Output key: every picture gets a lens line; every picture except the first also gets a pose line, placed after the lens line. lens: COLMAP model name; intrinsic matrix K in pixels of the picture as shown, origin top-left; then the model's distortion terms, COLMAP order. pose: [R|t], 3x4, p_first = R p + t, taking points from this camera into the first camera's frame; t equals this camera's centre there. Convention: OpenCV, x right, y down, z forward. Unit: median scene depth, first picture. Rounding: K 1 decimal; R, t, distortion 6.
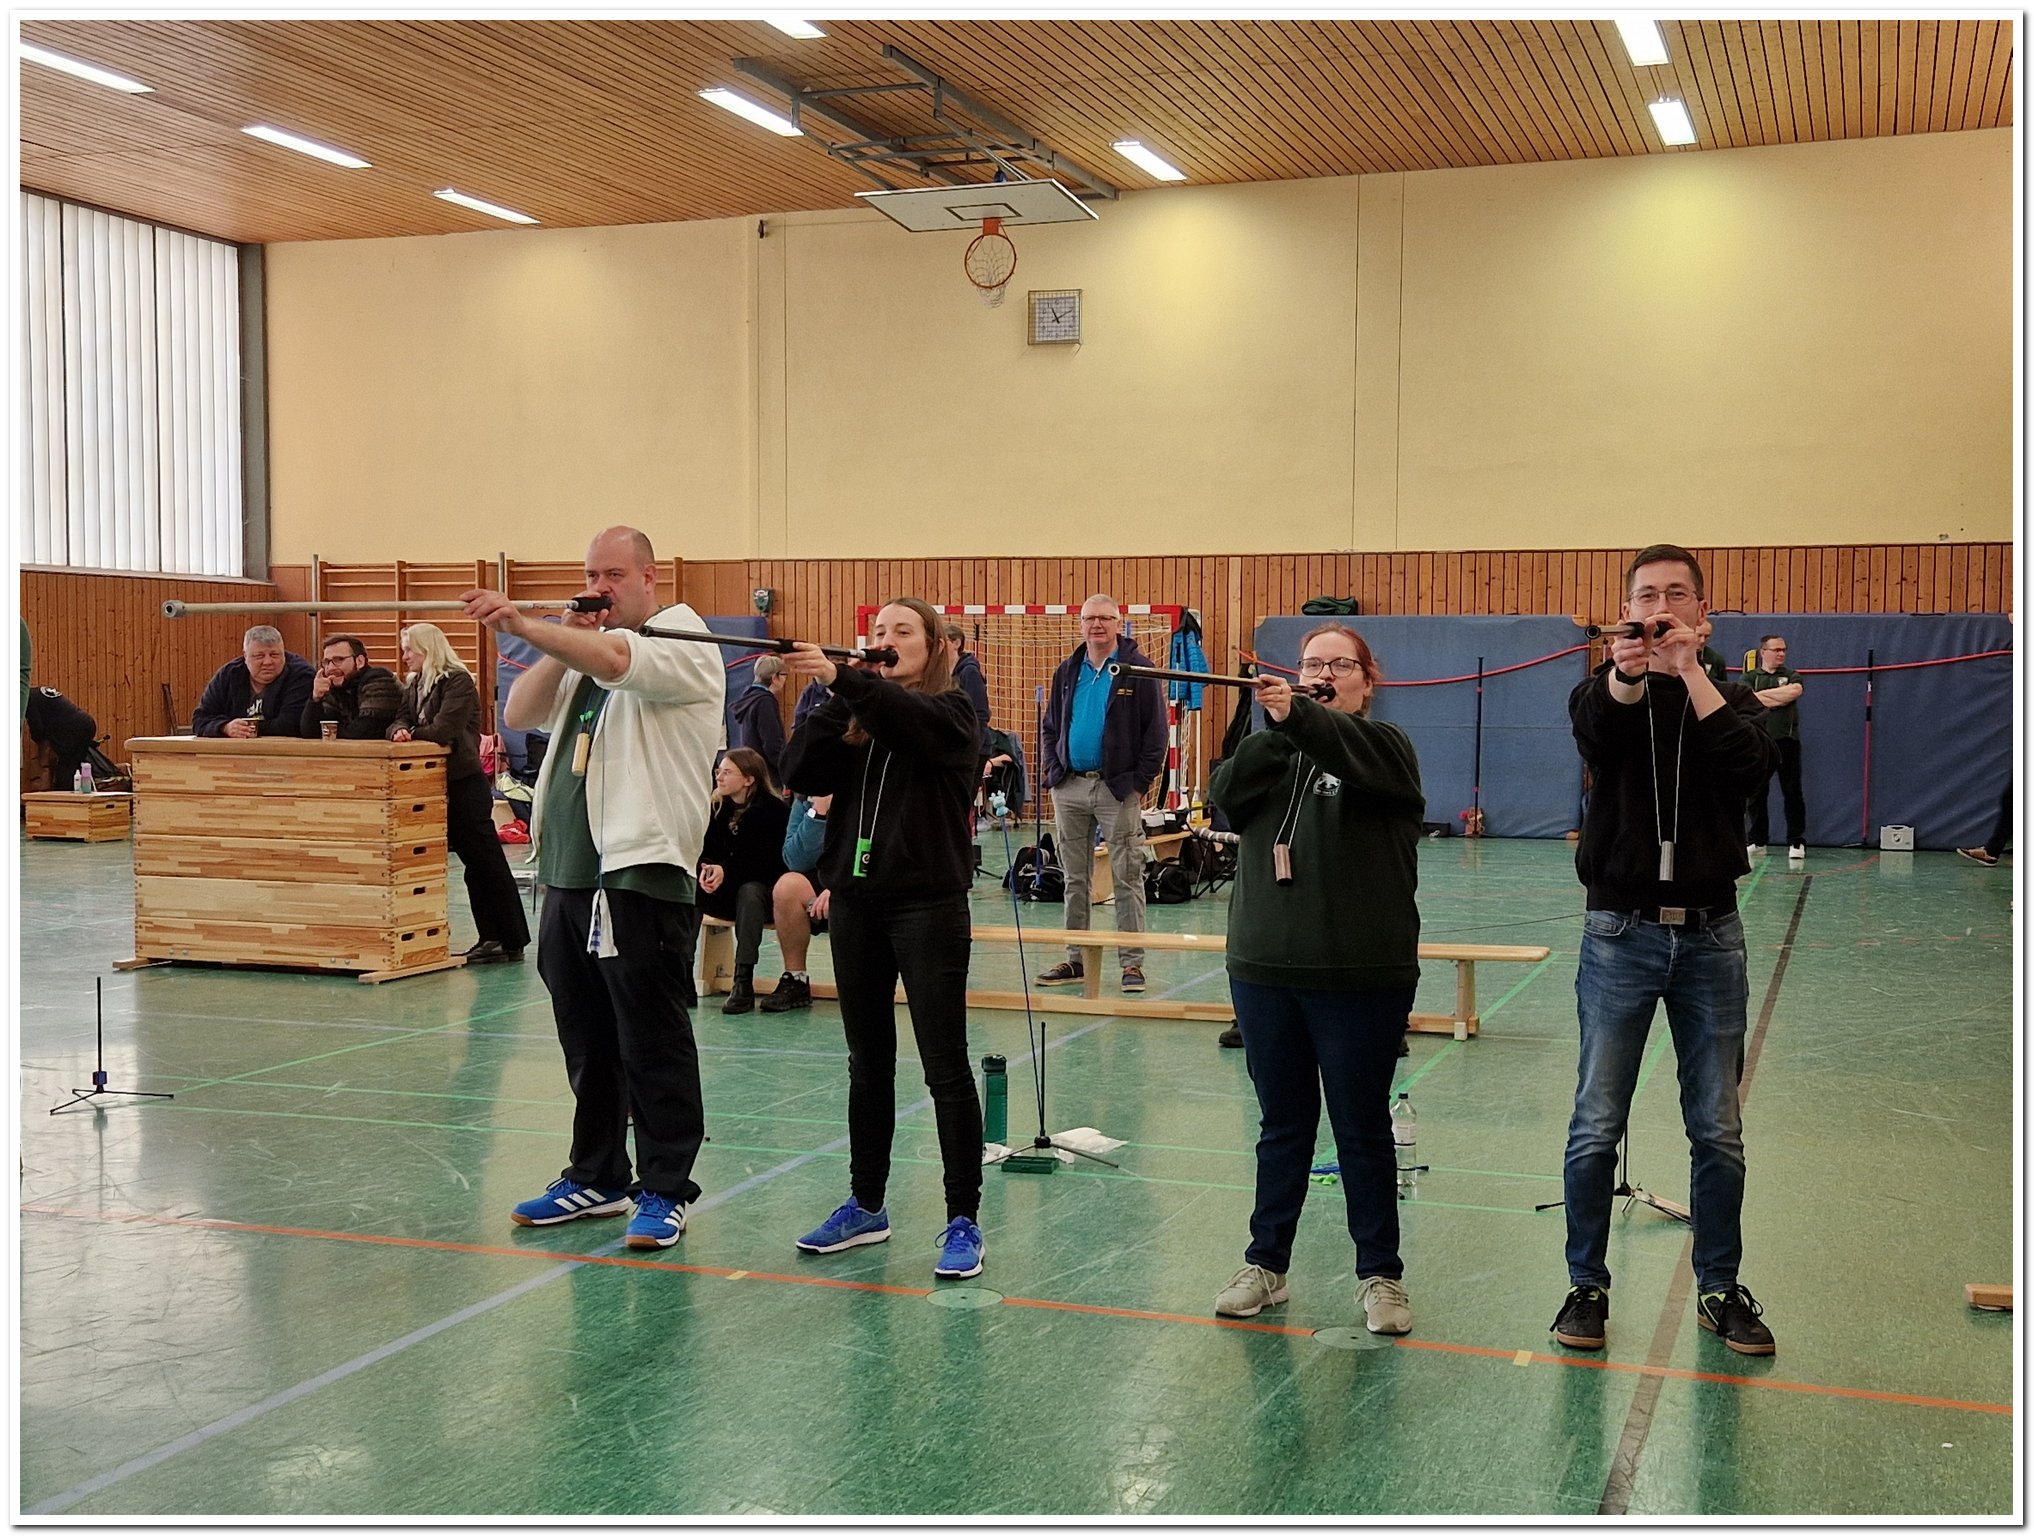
lens RADIAL K [[1383.5, 0, 1017.0], [0, 1383.5, 768.0], [0, 0, 1]] dist [0.074216, -0.061458]
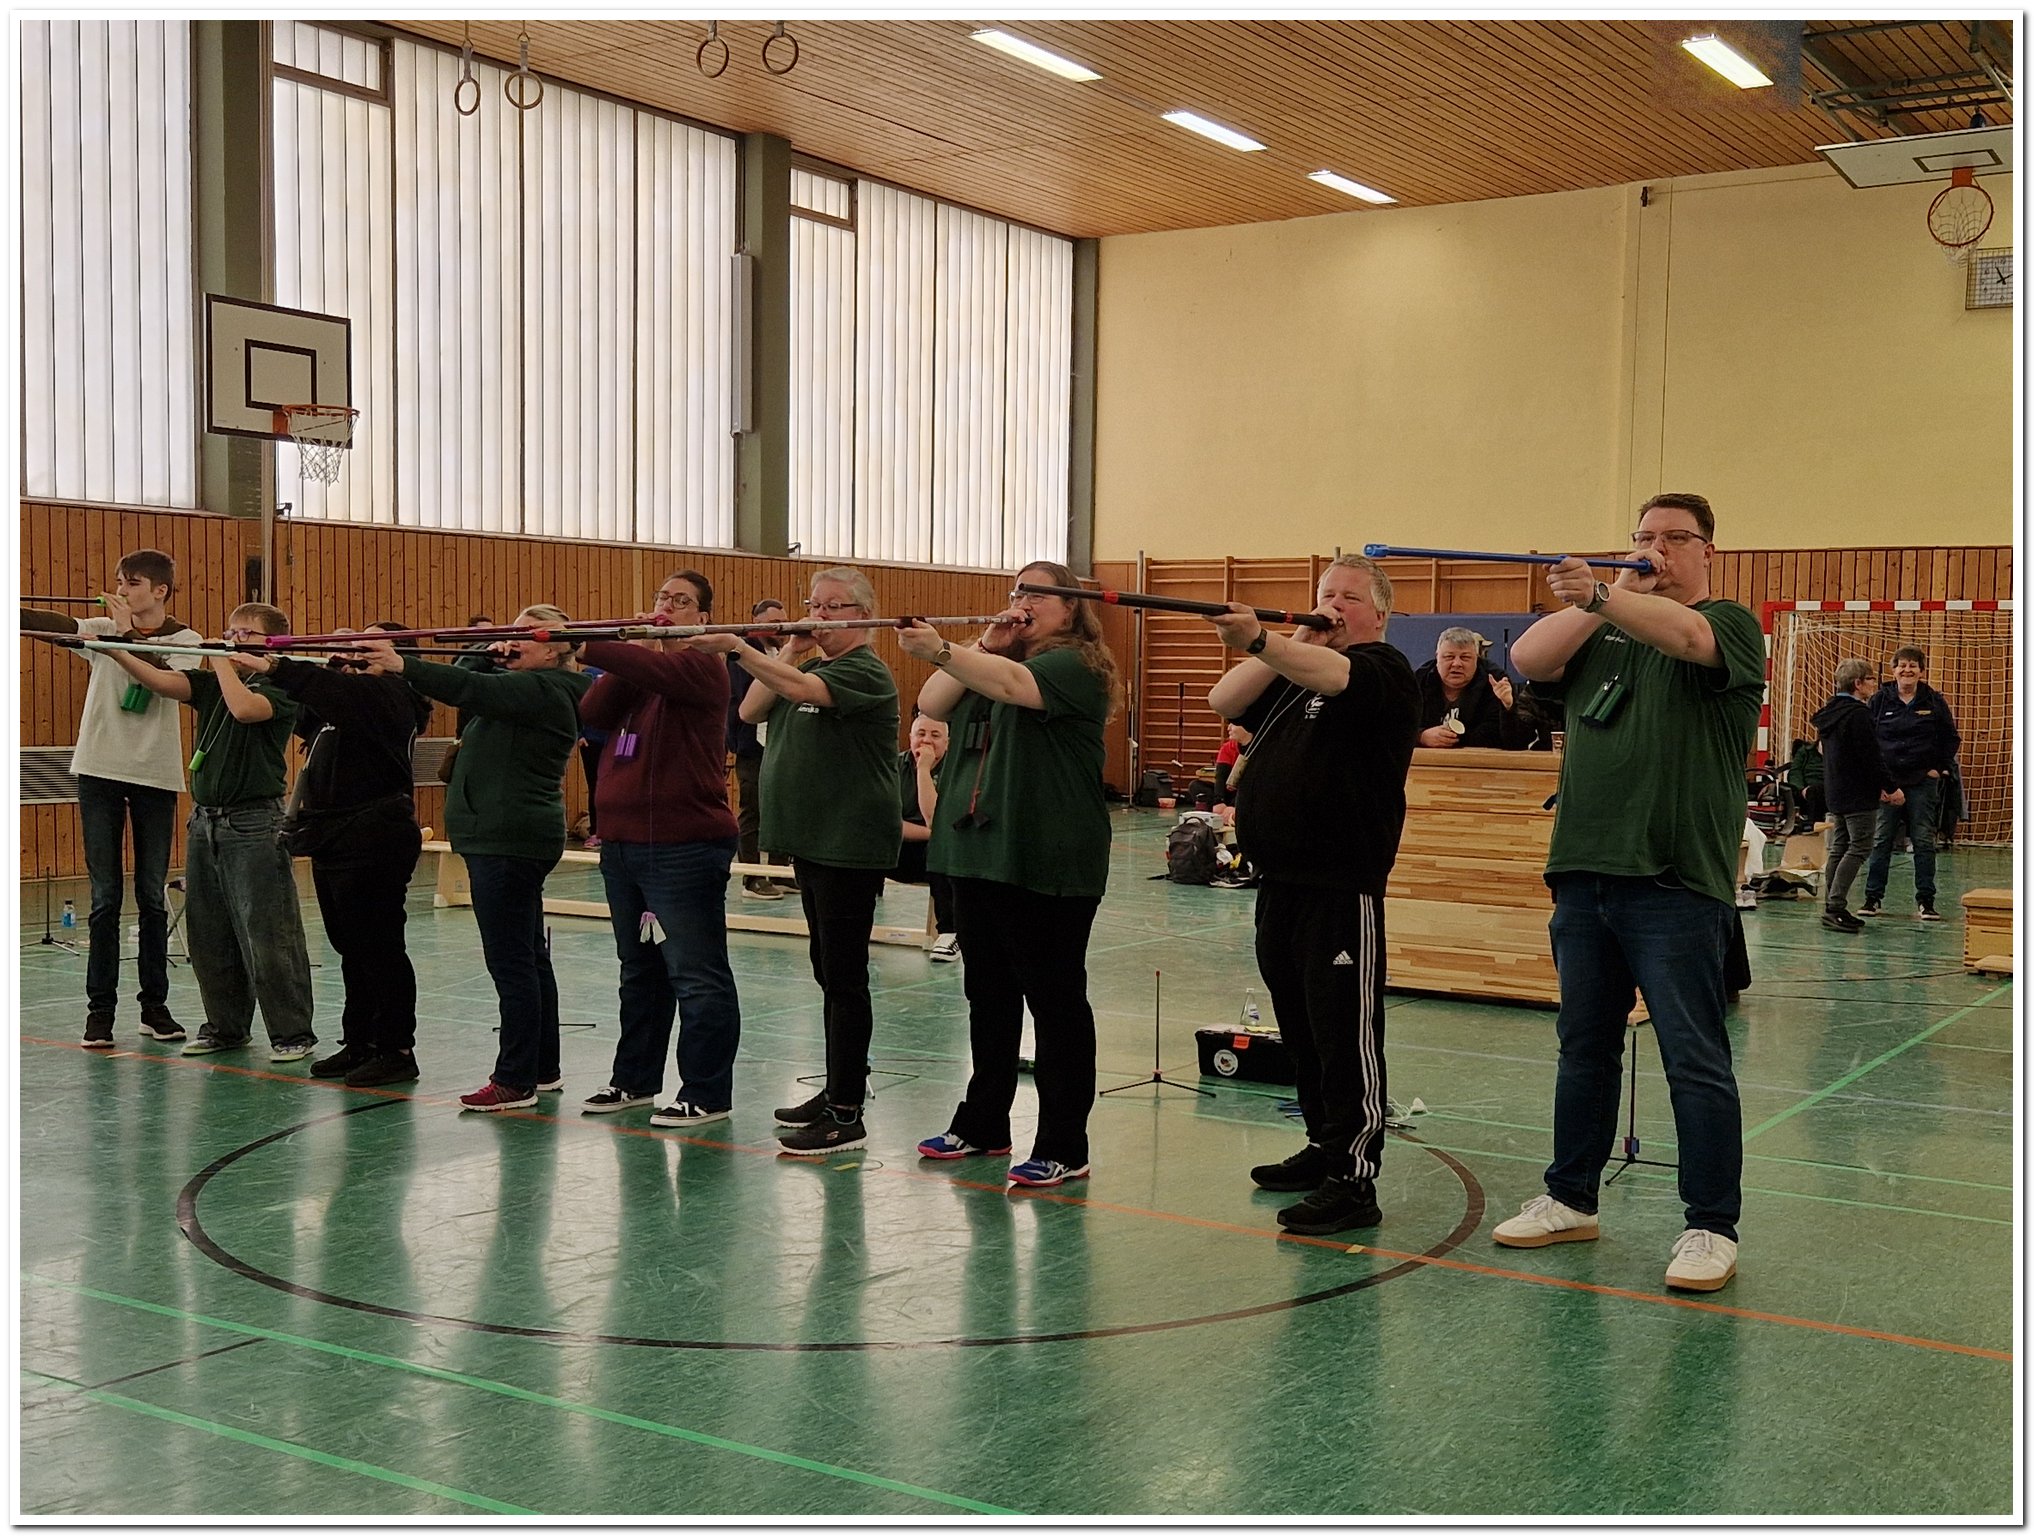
lens RADIAL K [[1325.9, 0, 1017.0], [0, 1325.9, 768.0], [0, 0, 1]] dist [0.008408, 0.003868]
pose [[0.990705, 0.019182, -0.134670, -0.471284], [-0.017766, 0.999774, 0.011712, -0.009127], [0.134864, -0.009211, 0.990821, 0.066169]]
